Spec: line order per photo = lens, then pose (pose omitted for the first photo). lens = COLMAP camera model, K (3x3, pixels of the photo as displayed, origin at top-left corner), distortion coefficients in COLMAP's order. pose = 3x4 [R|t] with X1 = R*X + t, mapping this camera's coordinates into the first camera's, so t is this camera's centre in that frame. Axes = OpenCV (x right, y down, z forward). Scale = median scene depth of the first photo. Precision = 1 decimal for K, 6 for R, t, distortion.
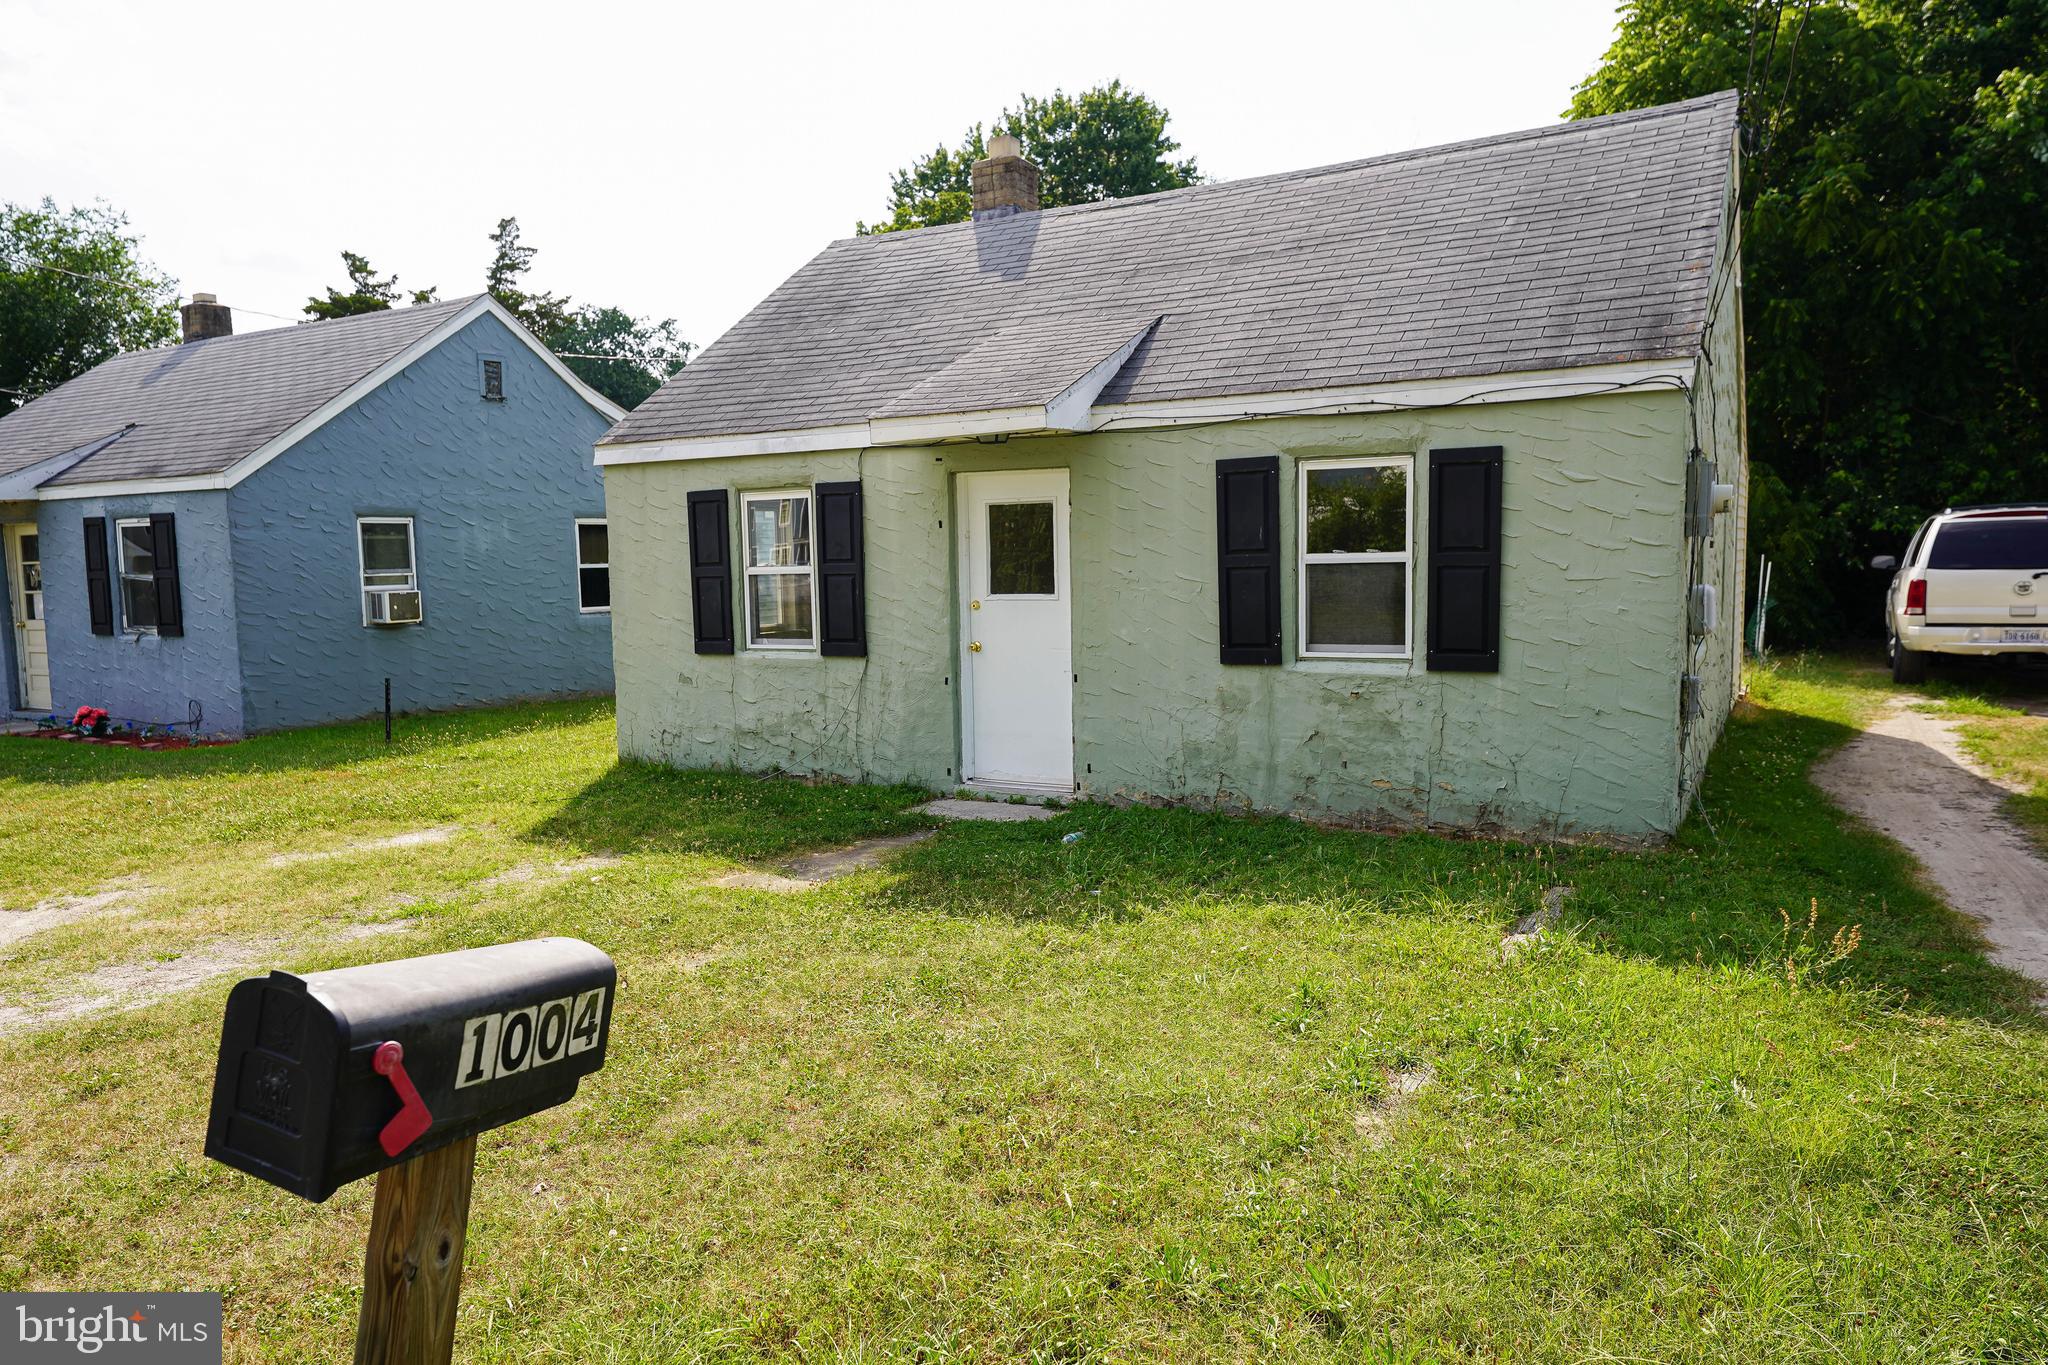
lens RADIAL K [[1426.2, 0, 1040.7], [0, 1426.2, 694.2], [0, 0, 1]] dist [0.029384, -0.000513]
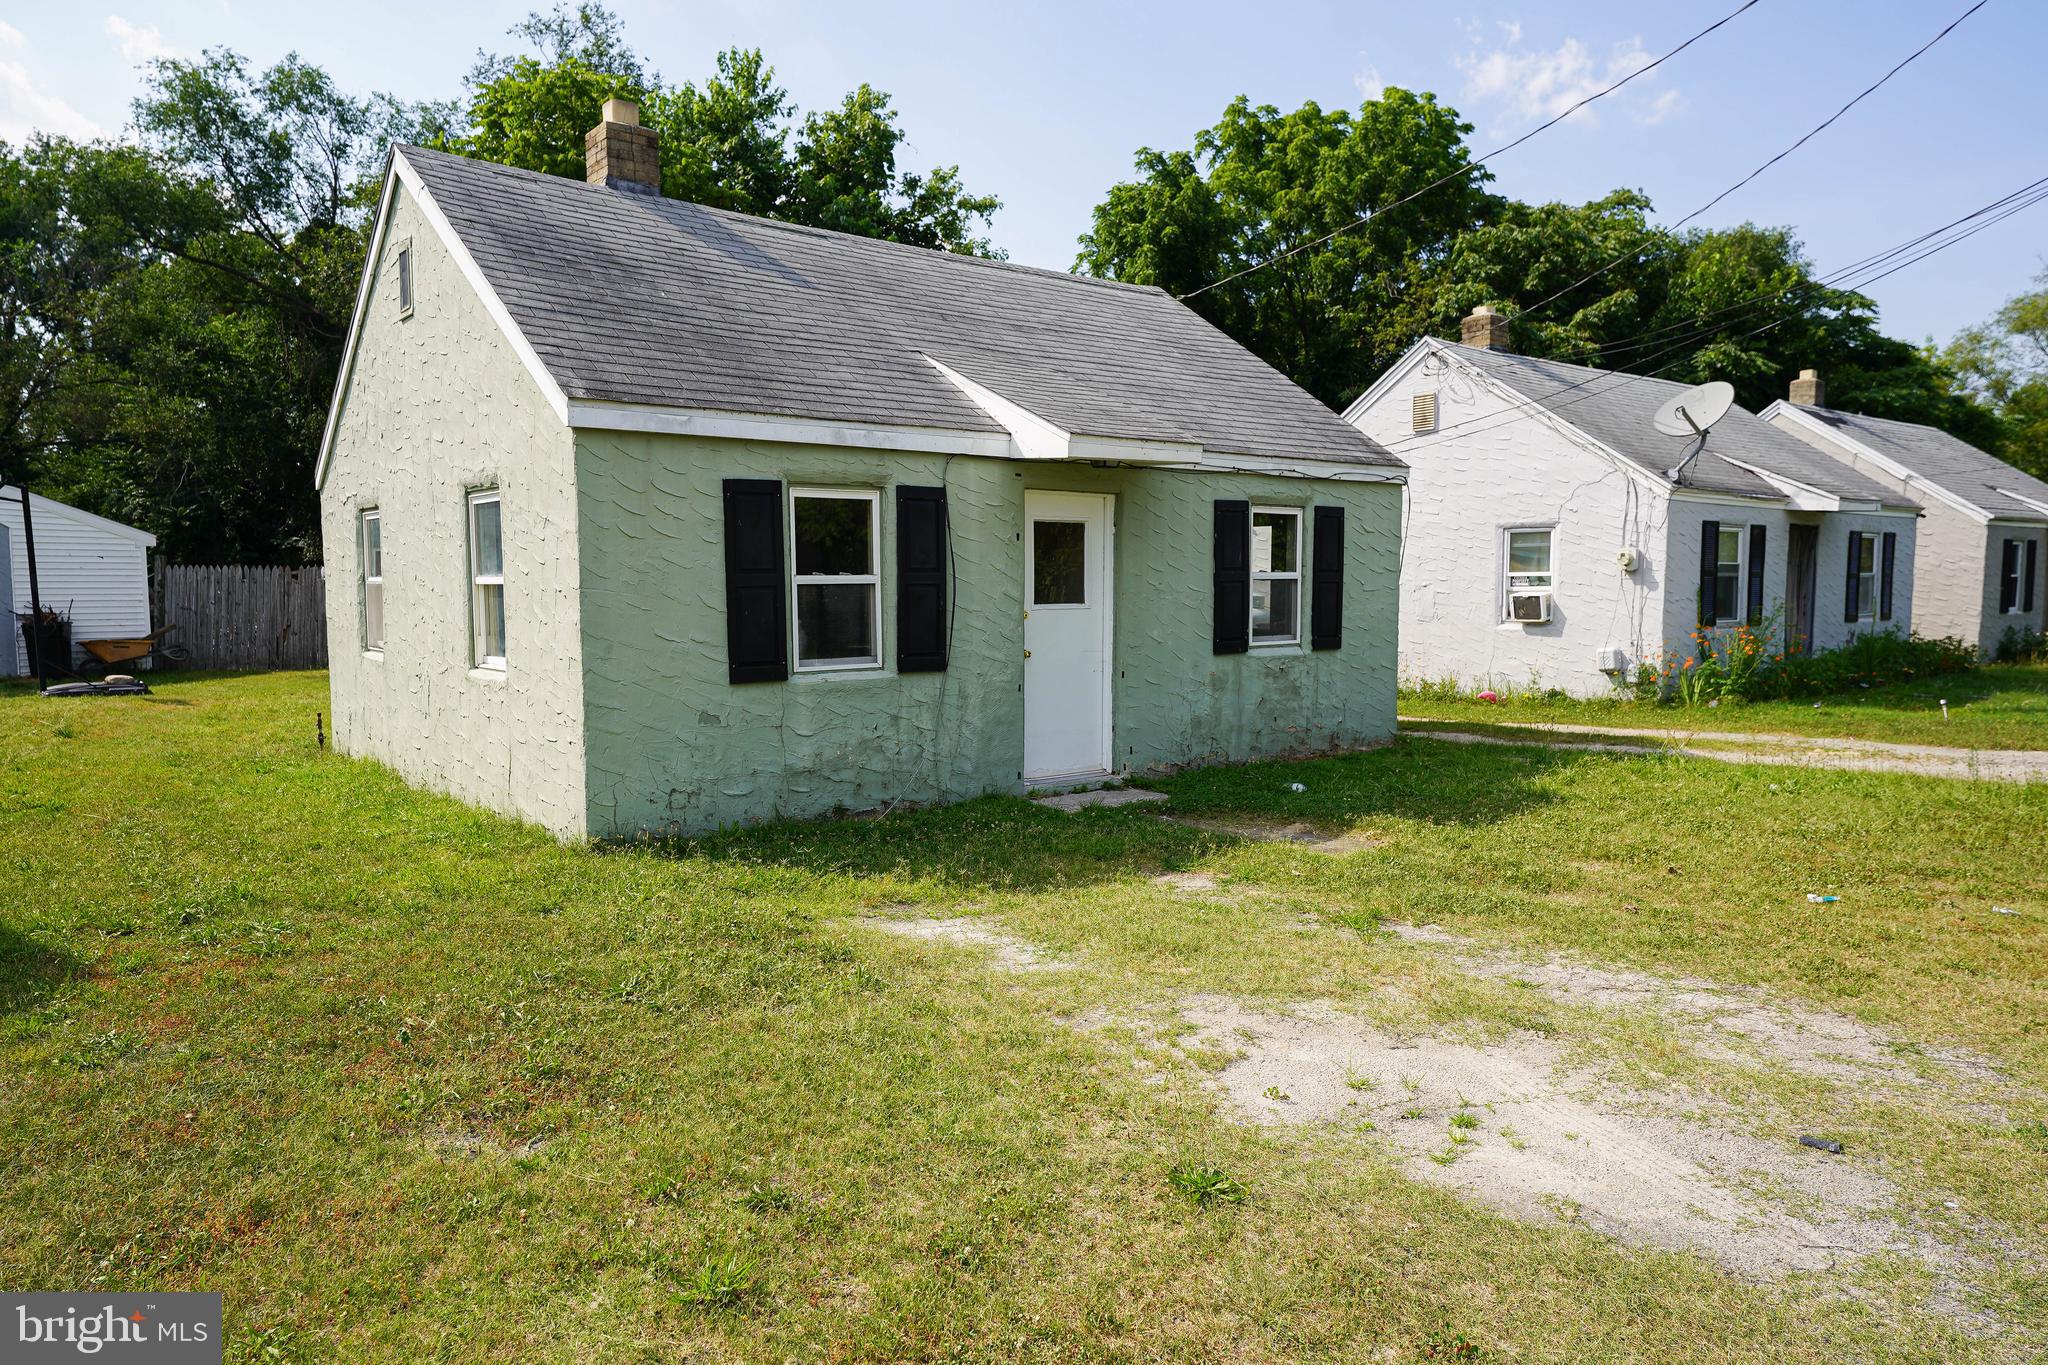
lens RADIAL K [[1316.9, 0, 1072.8], [0, 1316.9, 686.3], [0, 0, 1]] dist [0.023514, -0.003187]
pose [[0.345829, -0.057250, 0.936549, -0.962804], [0.089186, 0.995623, 0.027928, -0.034052], [-0.934049, 0.073869, 0.349421, 0.636119]]
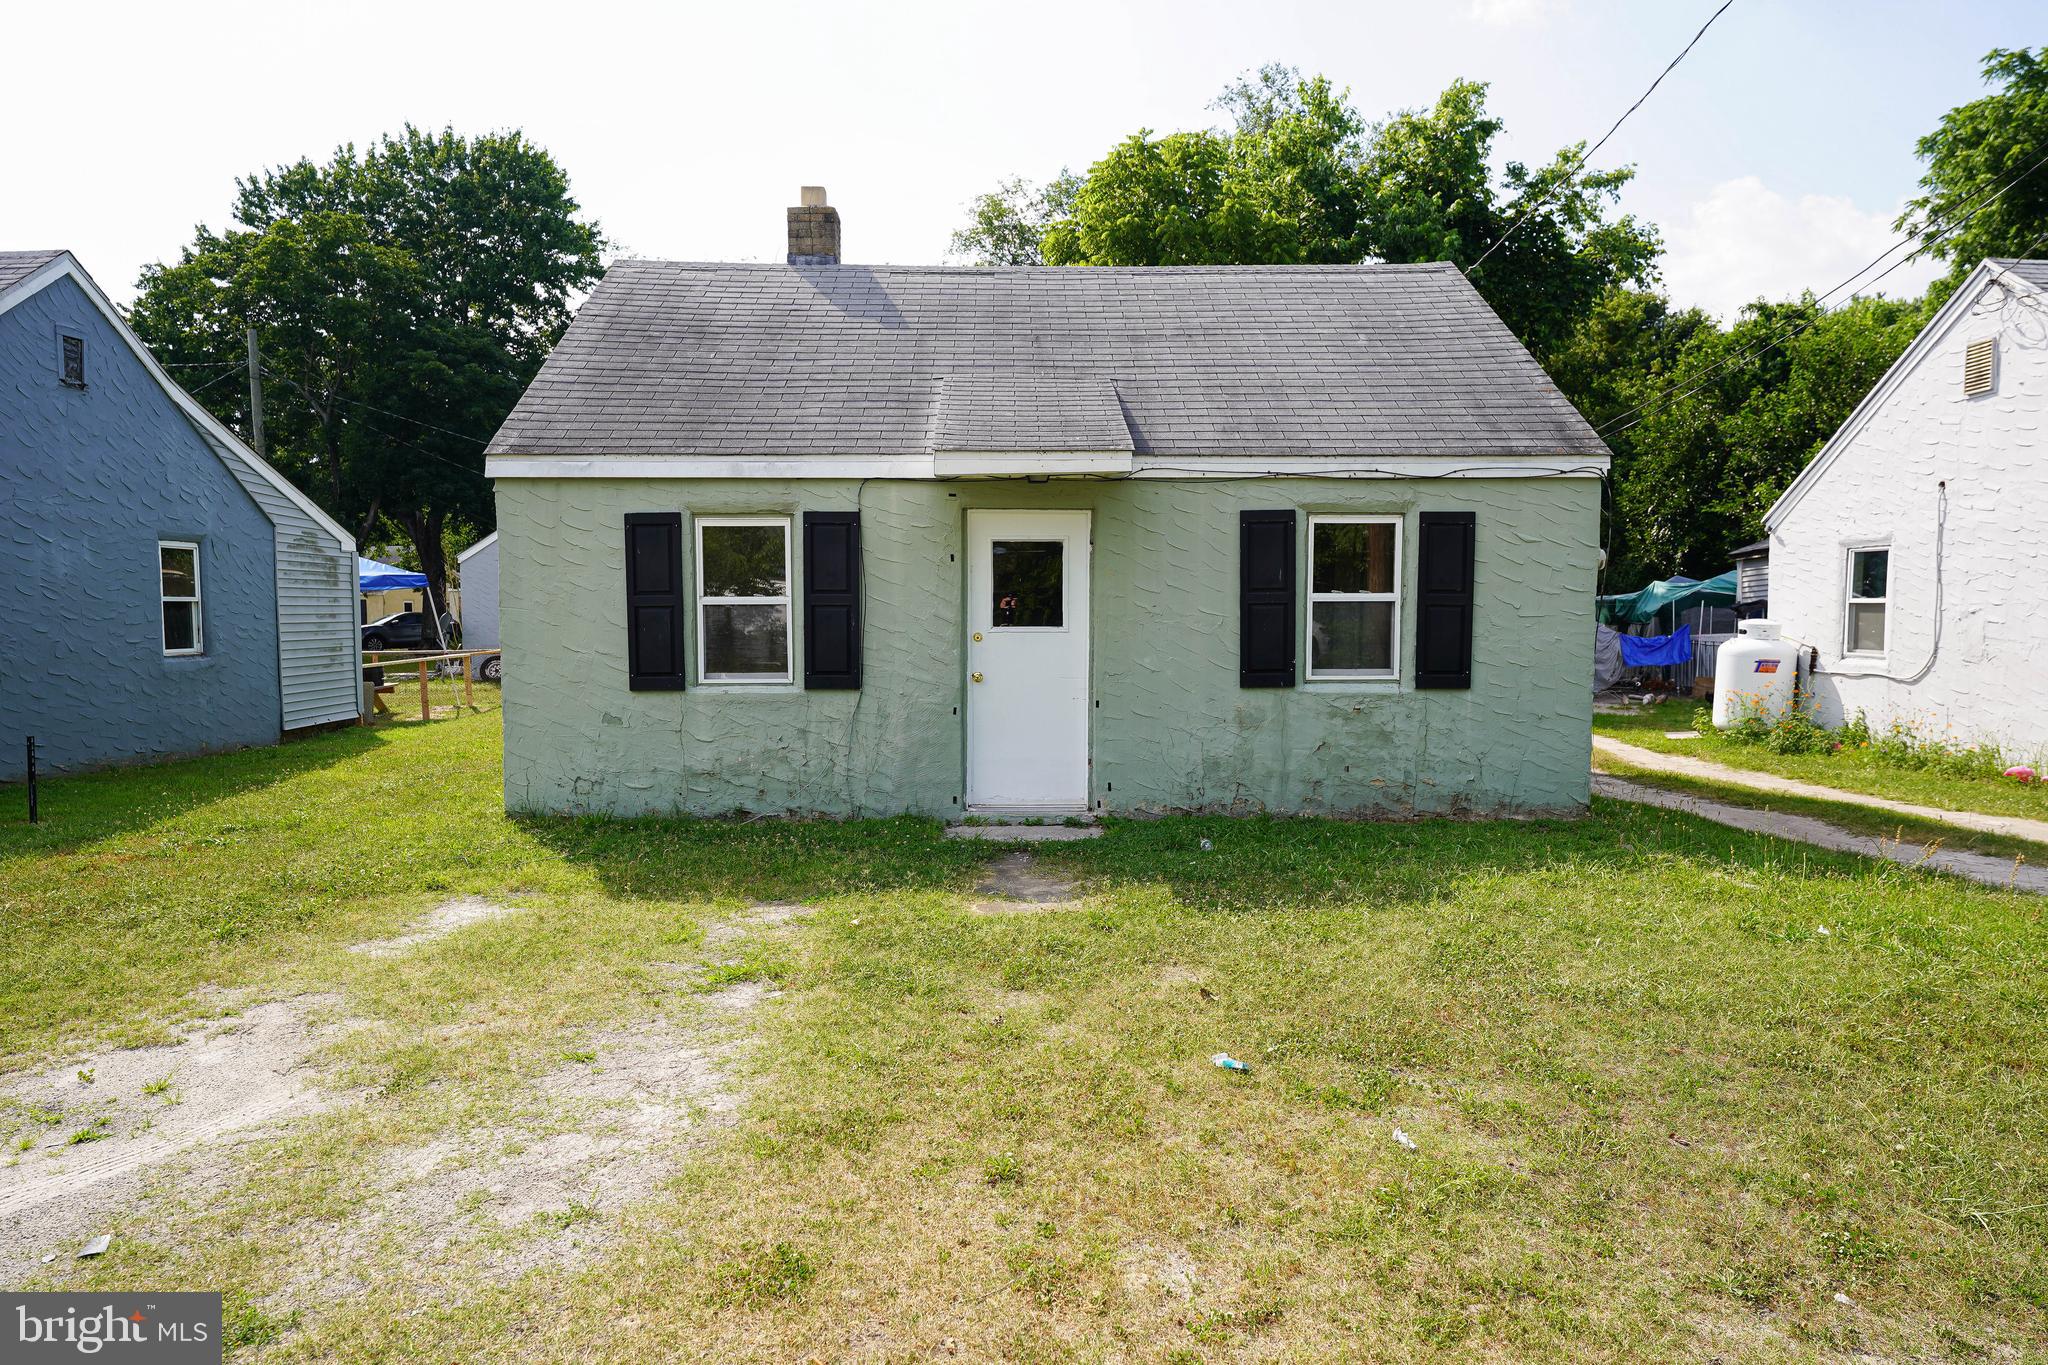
lens RADIAL K [[1316.9, 0, 1061.6], [0, 1316.9, 695.7], [0, 0, 1]] dist [0.023514, -0.003187]
pose [[0.851882, -0.015633, 0.523500, -0.501406], [0.035532, 0.998977, -0.027987, 0.009171], [-0.522527, 0.042443, 0.851566, 0.156817]]
